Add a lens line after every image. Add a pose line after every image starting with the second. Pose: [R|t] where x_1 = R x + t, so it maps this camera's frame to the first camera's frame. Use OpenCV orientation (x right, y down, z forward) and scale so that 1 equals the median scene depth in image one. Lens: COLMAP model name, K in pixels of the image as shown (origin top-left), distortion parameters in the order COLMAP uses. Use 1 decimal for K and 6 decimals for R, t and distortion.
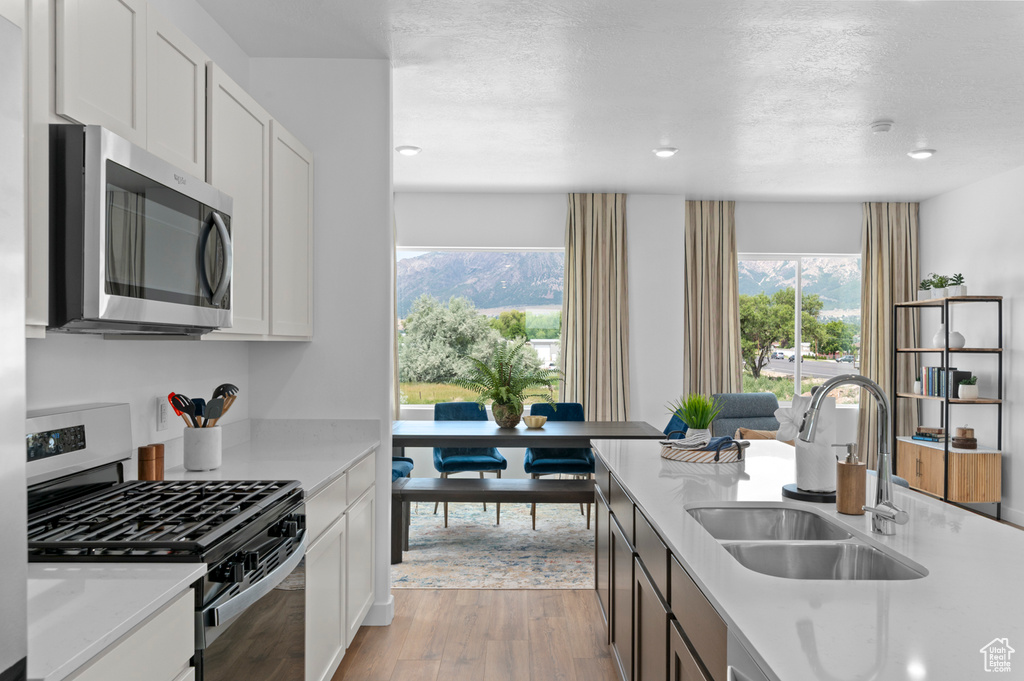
lens RADIAL K [[748.6, 0, 512.0], [0, 748.6, 340.5], [0, 0, 1]] dist [-0.009048, -0.002819]
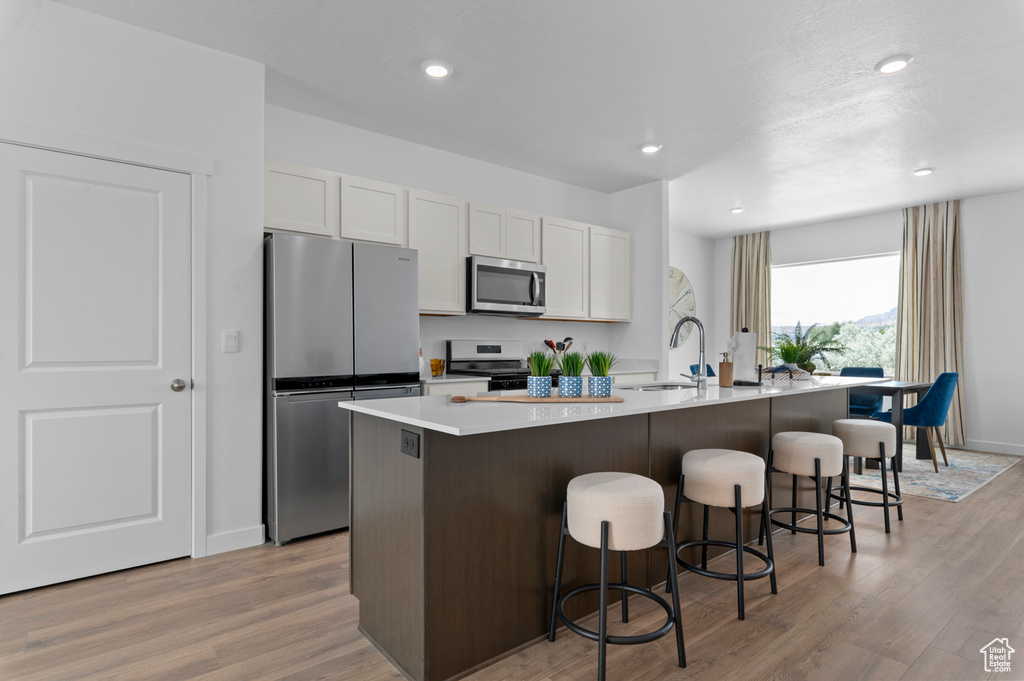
lens RADIAL K [[546.3, 0, 512.0], [0, 546.3, 340.5], [0, 0, 1]] dist [0.042370, 0.000107]
pose [[0.632918, -0.006629, -0.774191, 0.890167], [0.002709, 0.999976, -0.006348, 0.078136], [0.774214, 0.001920, 0.632921, -0.297969]]
